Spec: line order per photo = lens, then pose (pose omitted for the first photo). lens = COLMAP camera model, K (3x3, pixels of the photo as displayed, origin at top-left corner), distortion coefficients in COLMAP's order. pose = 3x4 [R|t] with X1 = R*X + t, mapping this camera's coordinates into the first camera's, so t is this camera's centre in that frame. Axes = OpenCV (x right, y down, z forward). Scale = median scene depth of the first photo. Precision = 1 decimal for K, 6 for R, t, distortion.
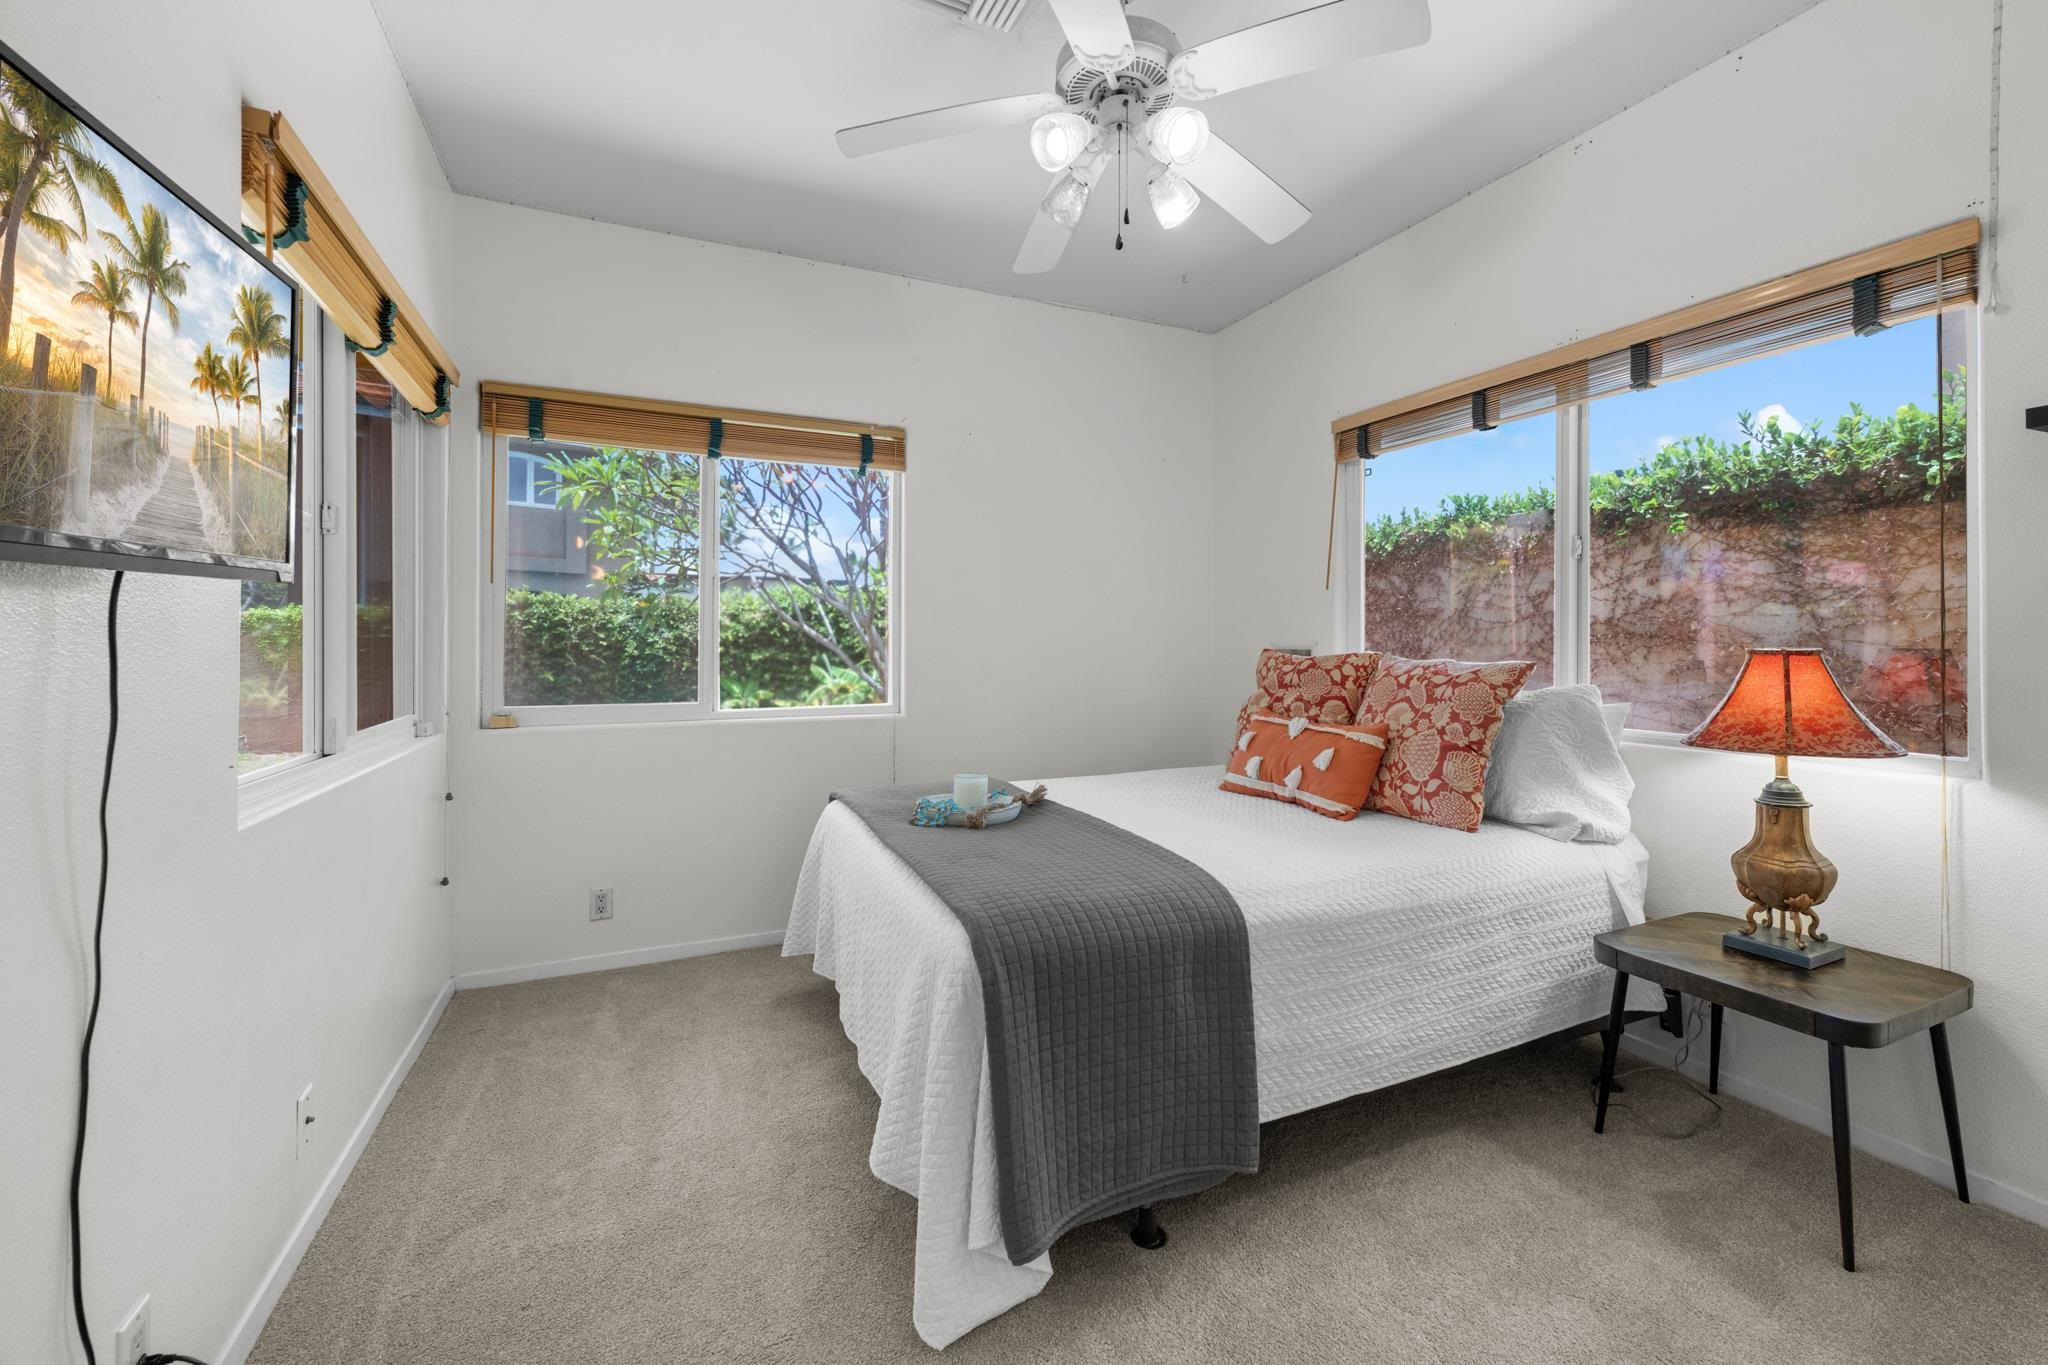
lens RADIAL K [[834.5, 0, 1039.7], [0, 834.5, 664.3], [0, 0, 1]] dist [0.000326, 0.000124]
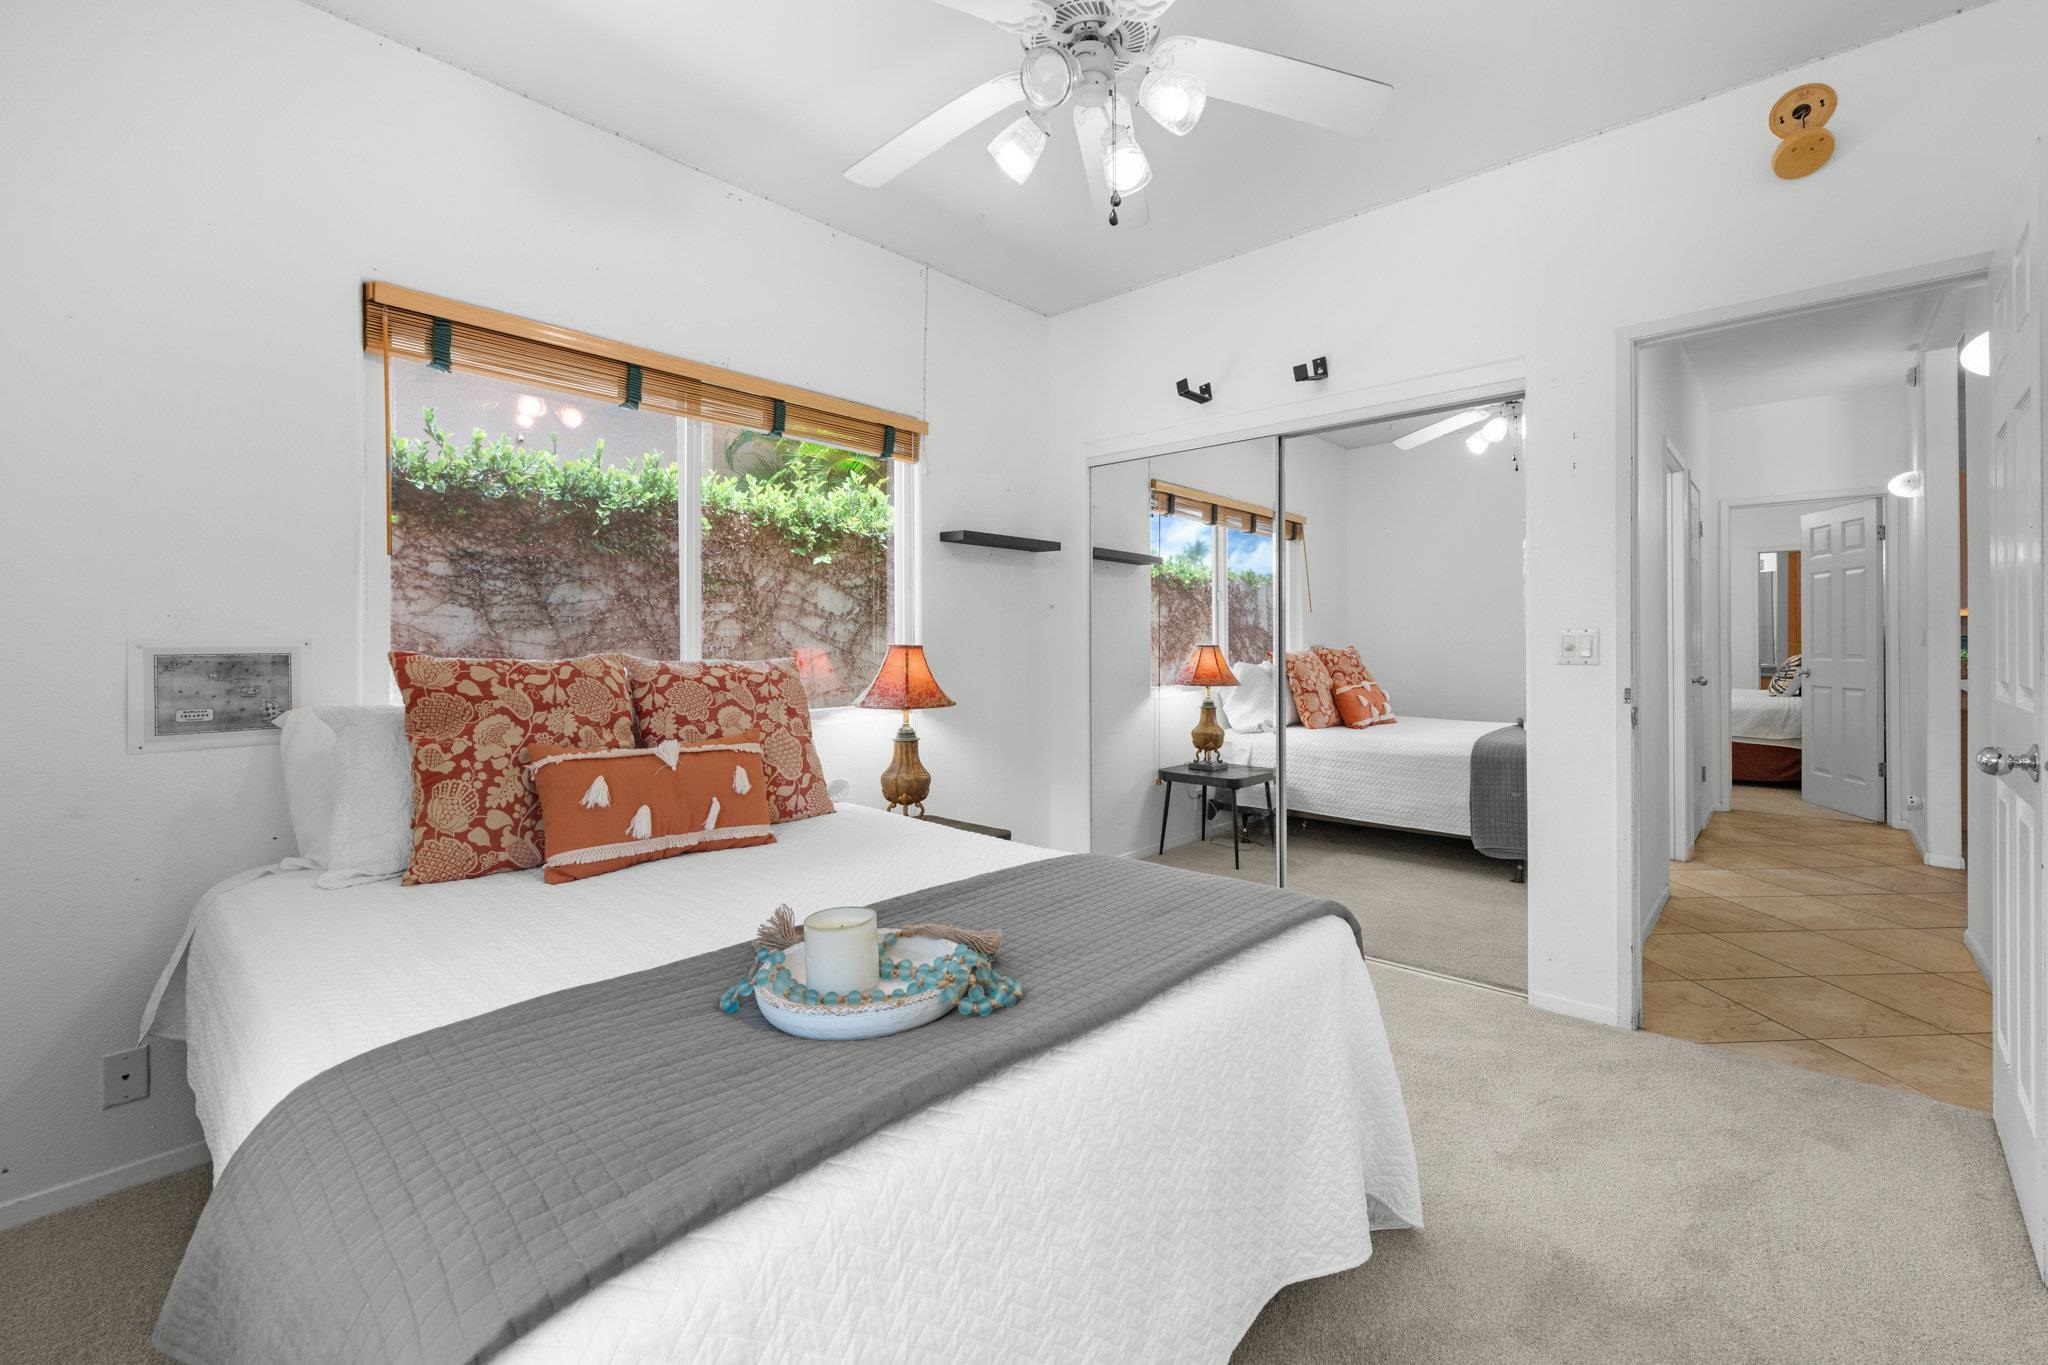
lens RADIAL K [[834.5, 0, 1039.7], [0, 834.5, 664.3], [0, 0, 1]] dist [0.000326, 0.000124]
pose [[-0.365012, -0.023359, 0.930710, -0.503630], [0.024990, 0.999079, 0.034876, -0.022328], [-0.930667, 0.035989, -0.364092, 0.950414]]
